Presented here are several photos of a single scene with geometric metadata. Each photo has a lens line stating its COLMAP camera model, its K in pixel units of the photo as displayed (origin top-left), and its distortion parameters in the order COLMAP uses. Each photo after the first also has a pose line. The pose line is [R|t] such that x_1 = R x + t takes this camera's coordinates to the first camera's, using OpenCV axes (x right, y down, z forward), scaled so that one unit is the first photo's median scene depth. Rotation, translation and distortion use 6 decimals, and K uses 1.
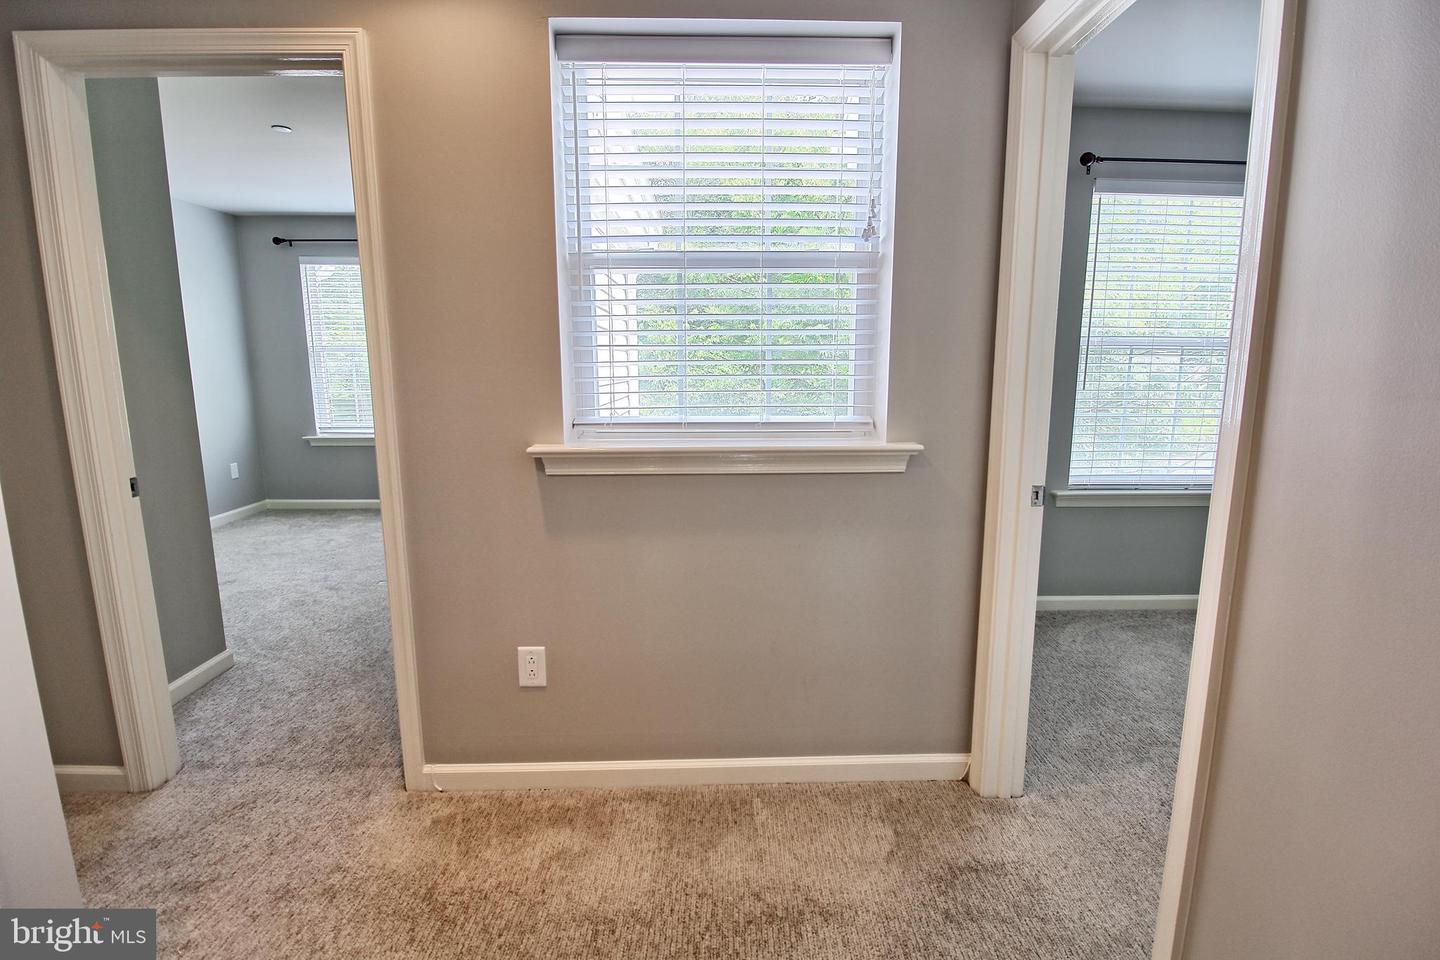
lens RADIAL K [[689.9, 0, 720.9], [0, 689.9, 474.4], [0, 0, 1]] dist [-0.001610, -0.000091]
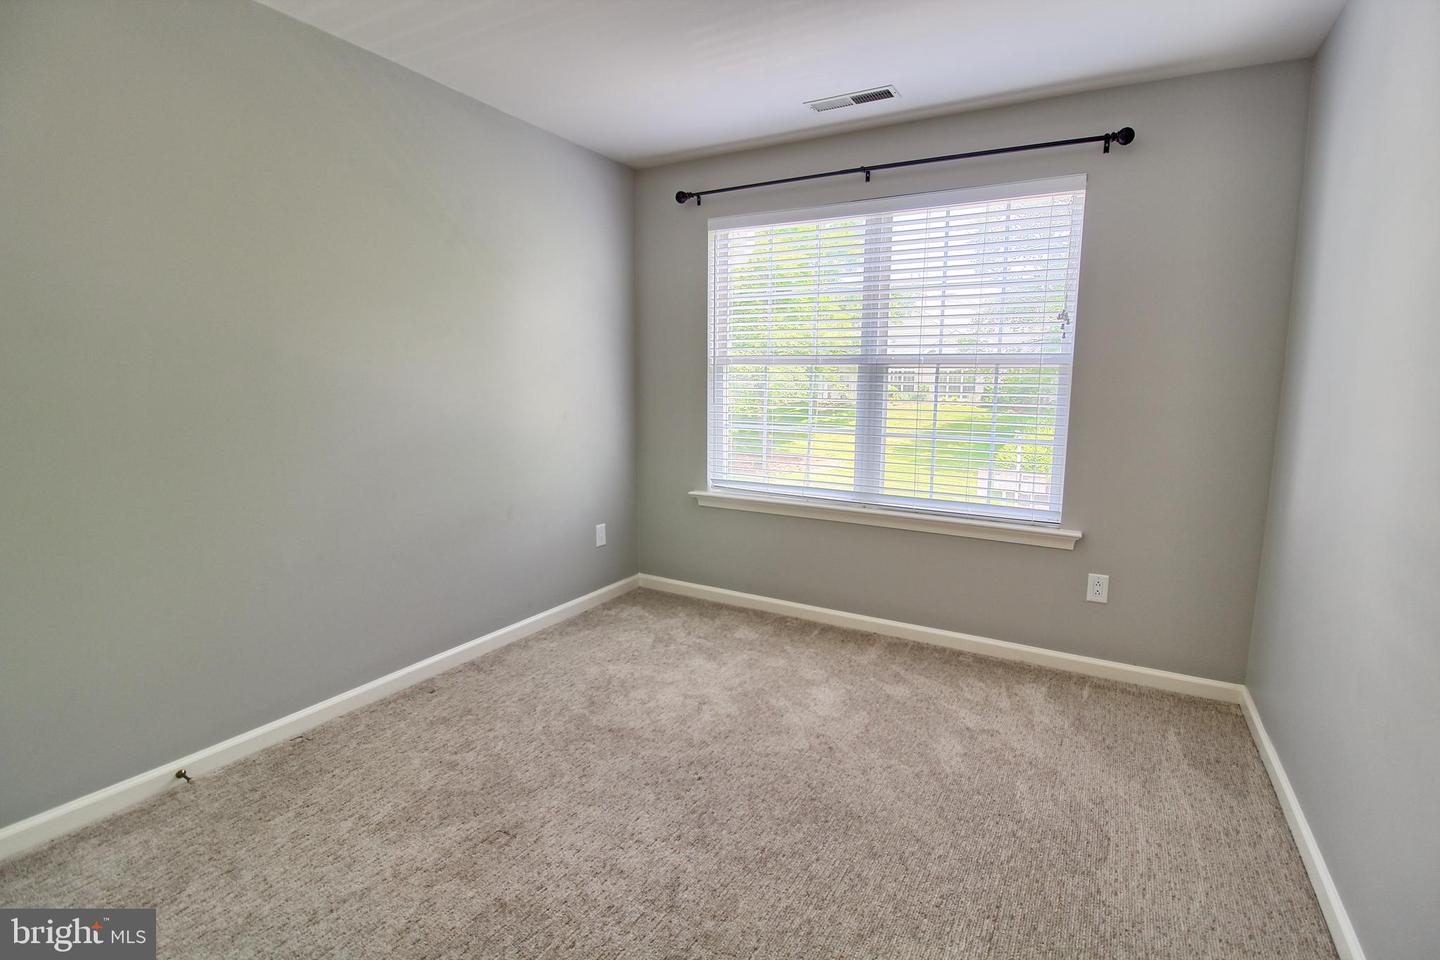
lens RADIAL K [[689.9, 0, 720.4], [0, 689.9, 479.9], [0, 0, 1]] dist [-0.001610, -0.000091]
pose [[0.857494, 0.086154, -0.507229, -0.244324], [-0.091527, 0.995699, 0.014391, -0.079021], [0.506287, 0.034085, 0.861691, 0.442131]]
